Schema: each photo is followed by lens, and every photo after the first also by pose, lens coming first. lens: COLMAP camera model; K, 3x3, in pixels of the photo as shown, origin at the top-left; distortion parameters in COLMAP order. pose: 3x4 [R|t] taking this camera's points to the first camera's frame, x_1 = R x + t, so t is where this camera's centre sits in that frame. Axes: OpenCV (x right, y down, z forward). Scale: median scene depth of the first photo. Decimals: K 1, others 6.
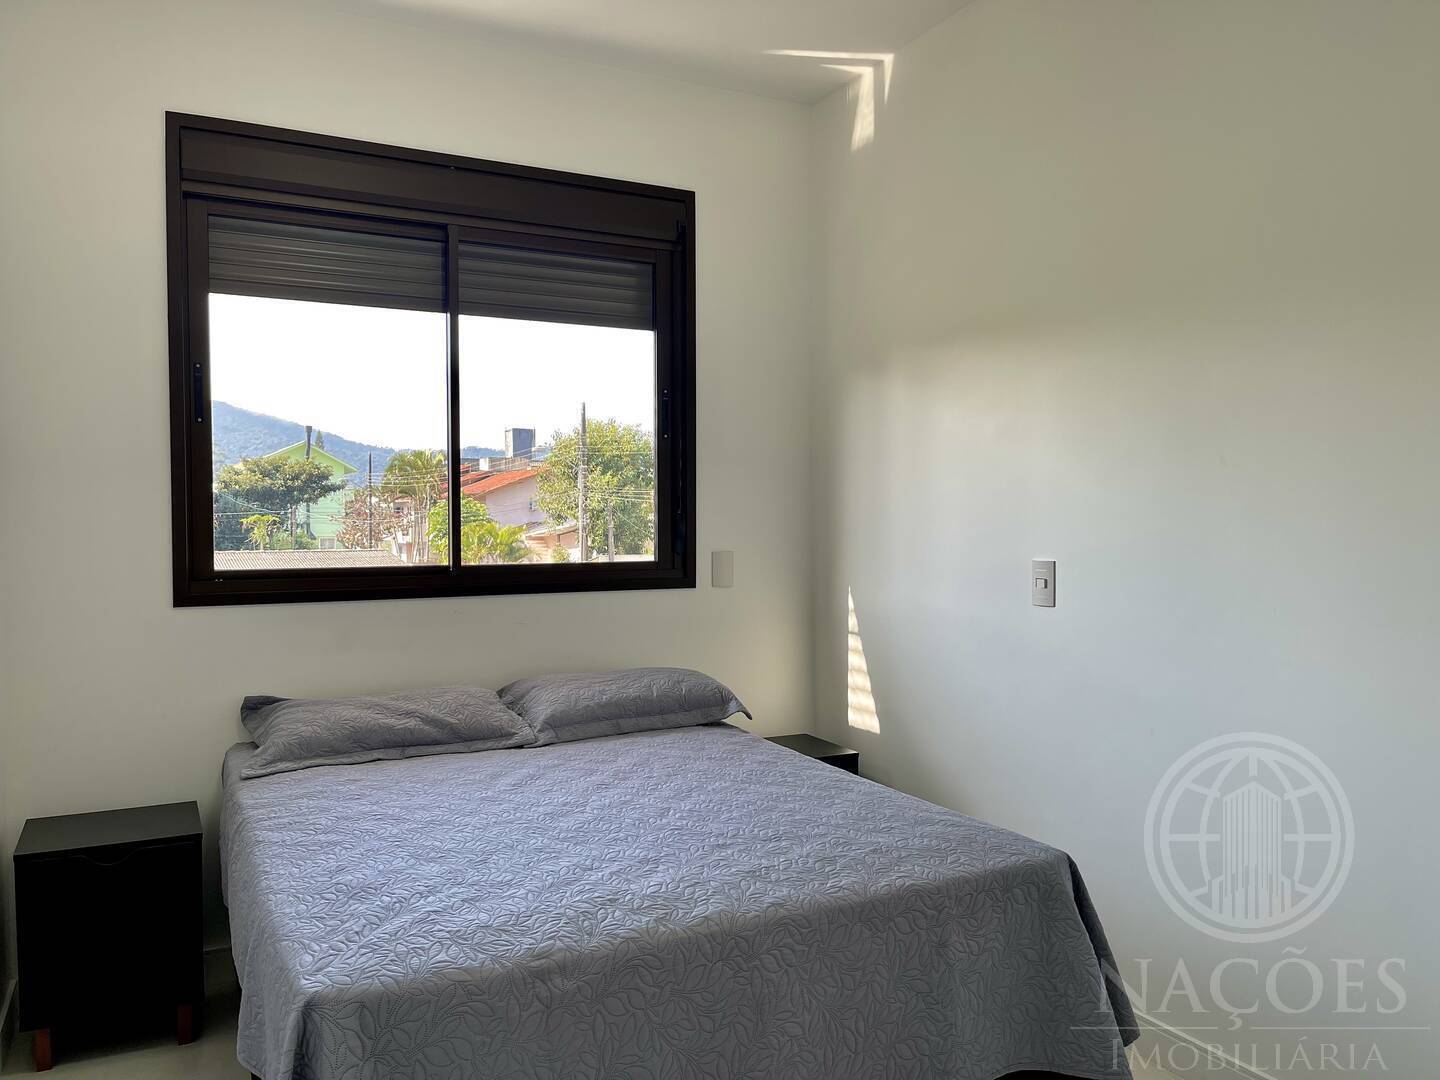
lens RADIAL K [[1094.0, 0, 724.3], [0, 1094.0, 548.7], [0, 0, 1]] dist [0.060307, -0.083347]
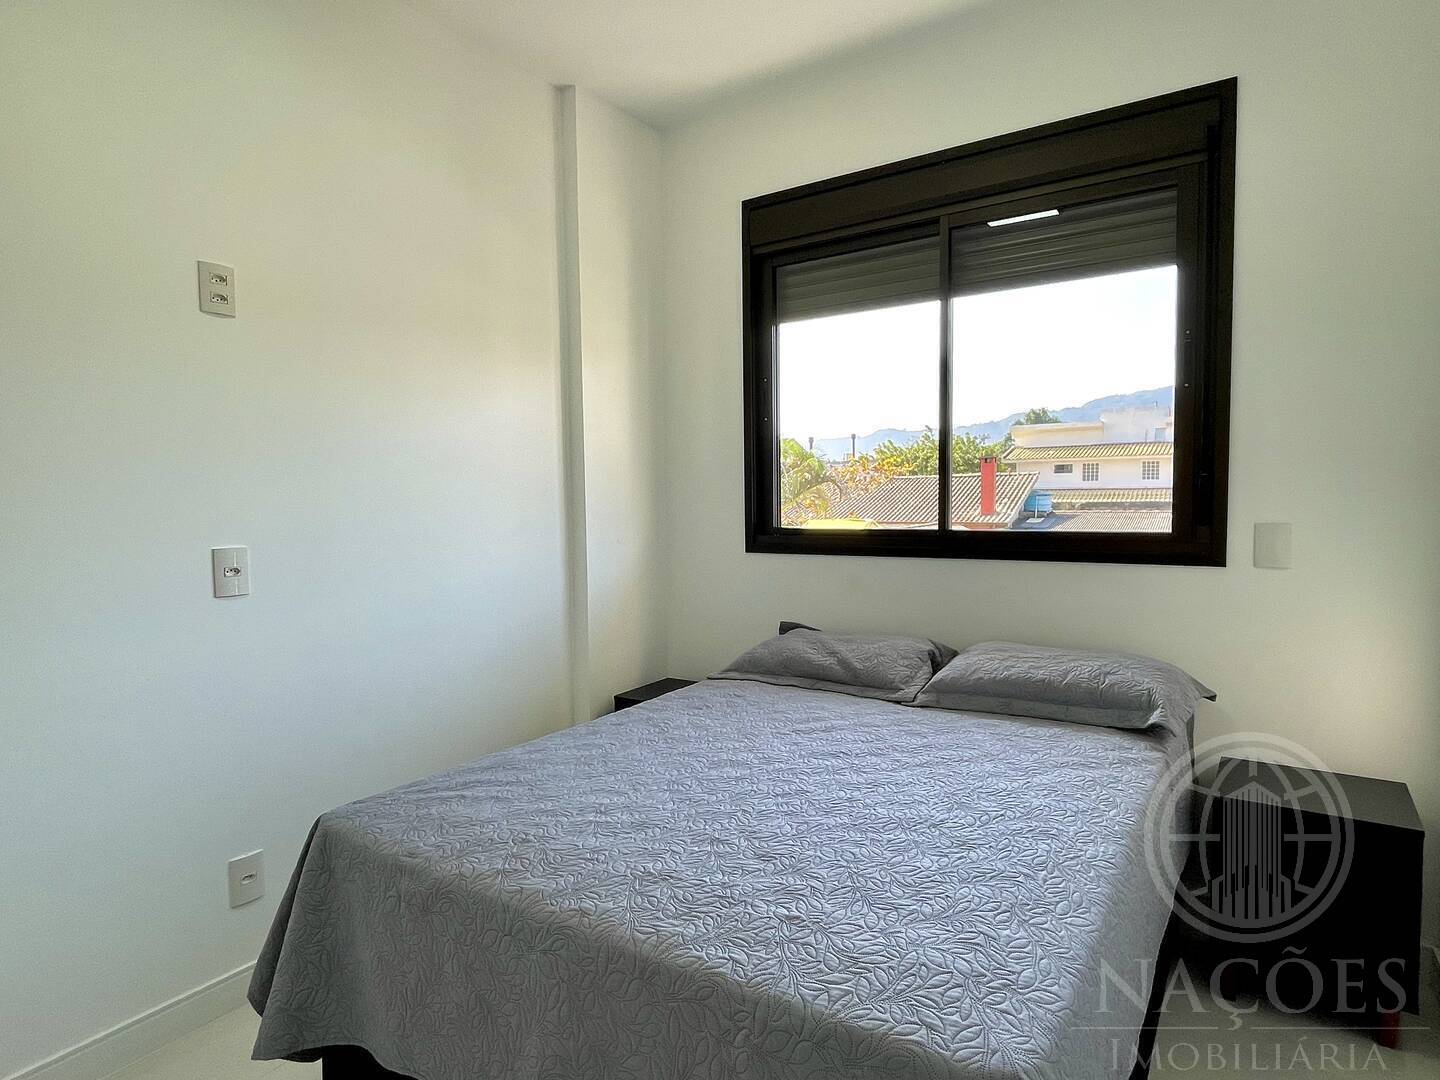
lens RADIAL K [[814.4, 0, 720.0], [0, 814.4, 540.0], [0, 0, 1]] dist [0.006670, -0.001676]
pose [[0.483666, 0.046717, -0.874005, 0.393812], [-0.011152, 0.998822, 0.047218, -0.011461], [0.875182, -0.013091, 0.483618, 0.447032]]
